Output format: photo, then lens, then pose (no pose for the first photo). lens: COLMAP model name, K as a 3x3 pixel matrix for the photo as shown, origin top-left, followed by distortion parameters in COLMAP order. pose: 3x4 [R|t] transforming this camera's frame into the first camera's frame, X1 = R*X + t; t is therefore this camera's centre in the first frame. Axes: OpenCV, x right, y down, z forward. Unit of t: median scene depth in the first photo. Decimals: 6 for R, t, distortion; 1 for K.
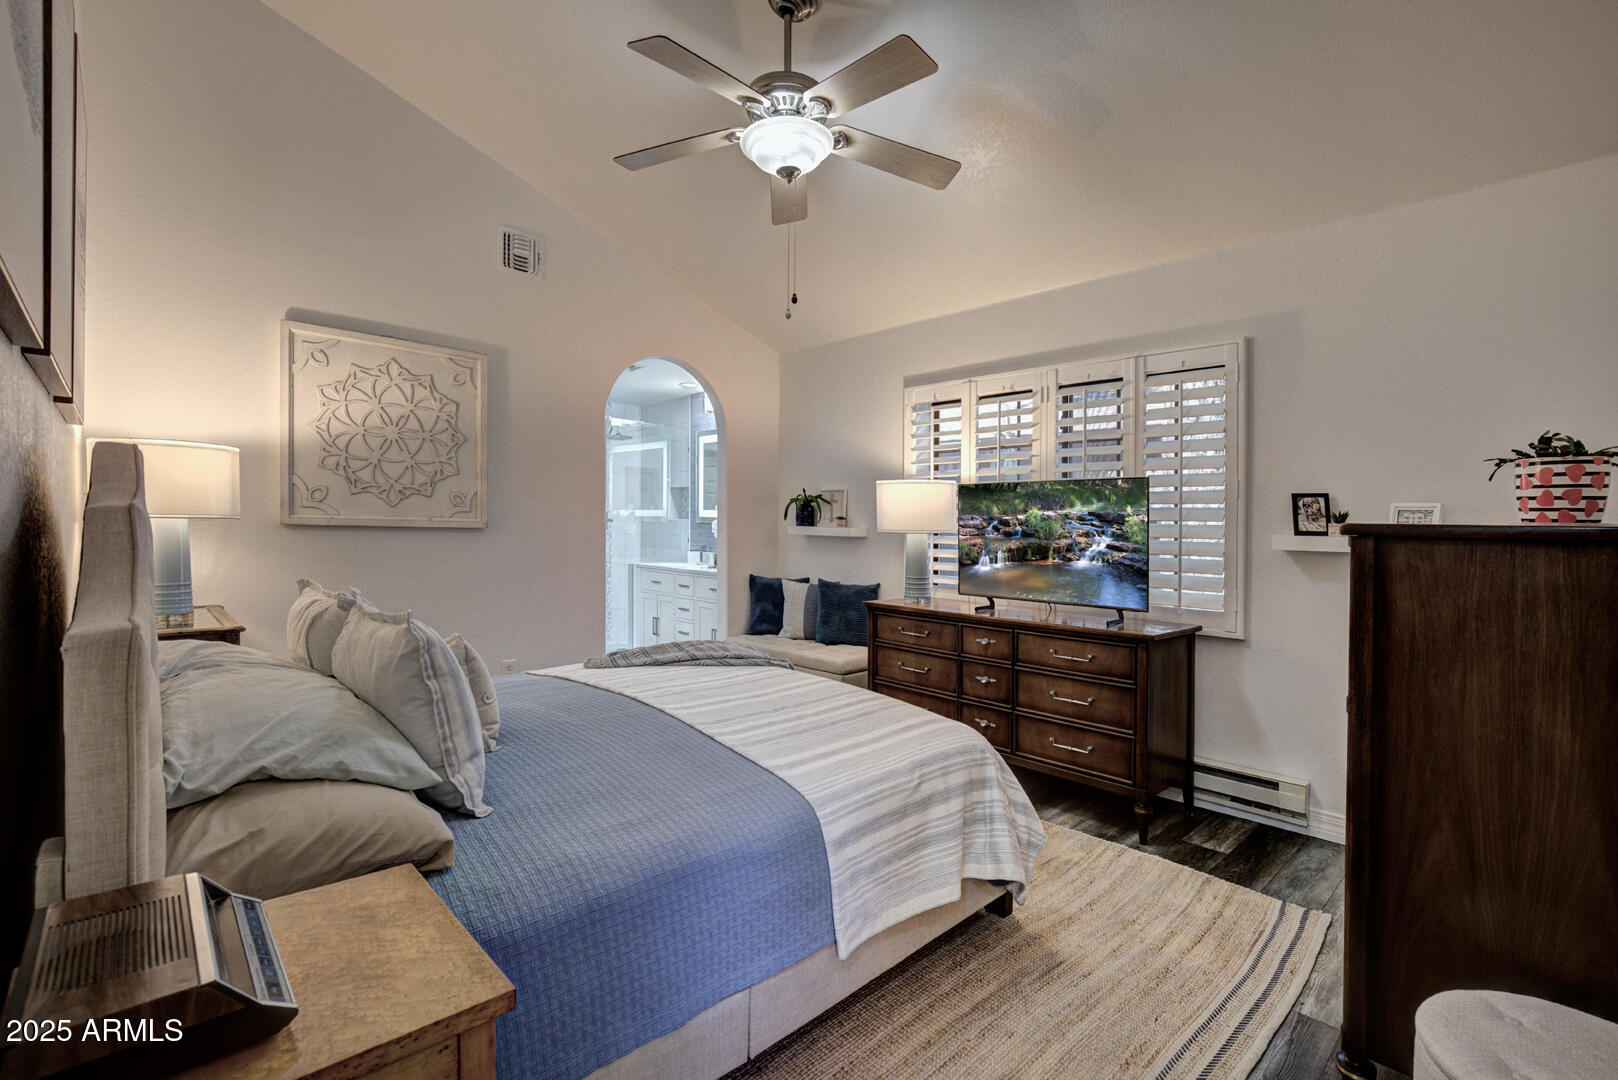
lens RADIAL K [[742.3, 0, 809.0], [0, 742.3, 540.0], [0, 0, 1]] dist [0.001599, 0.000169]
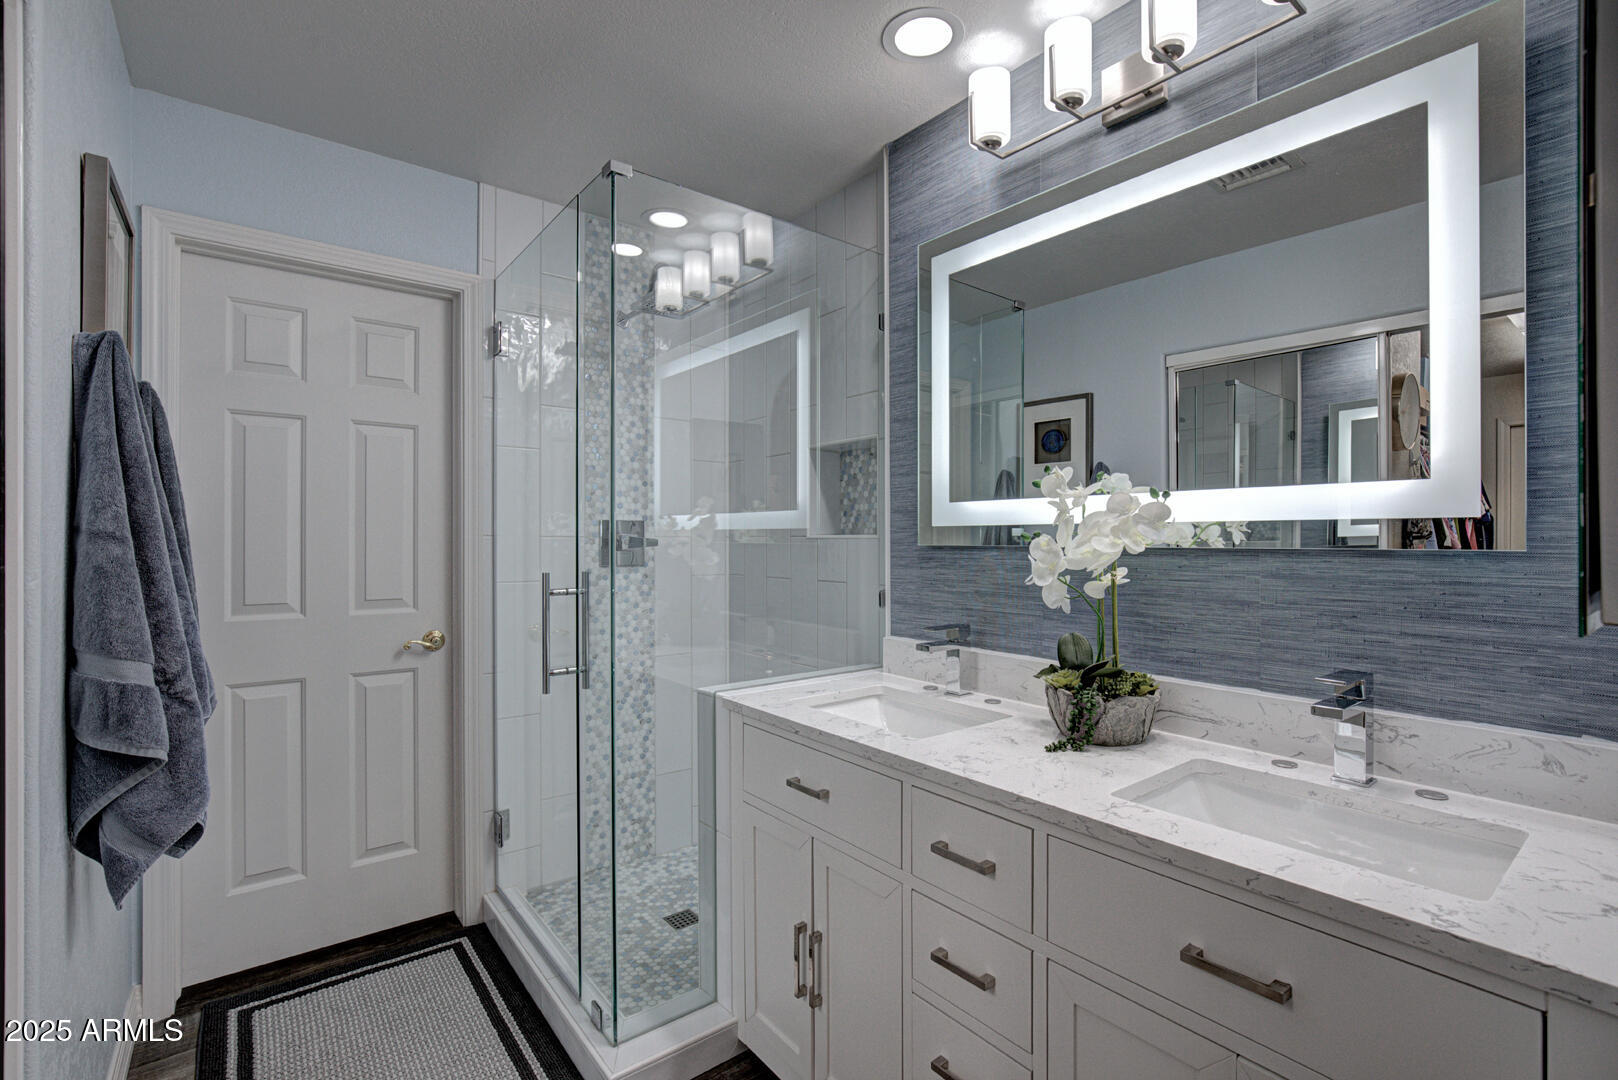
lens RADIAL K [[742.3, 0, 809.0], [0, 742.3, 540.0], [0, 0, 1]] dist [0.001599, 0.000169]
pose [[0.996557, -0.017821, -0.080975, -0.161542], [0.016093, 0.999630, -0.021937, -0.018530], [0.081336, 0.020559, 0.996475, 0.647711]]
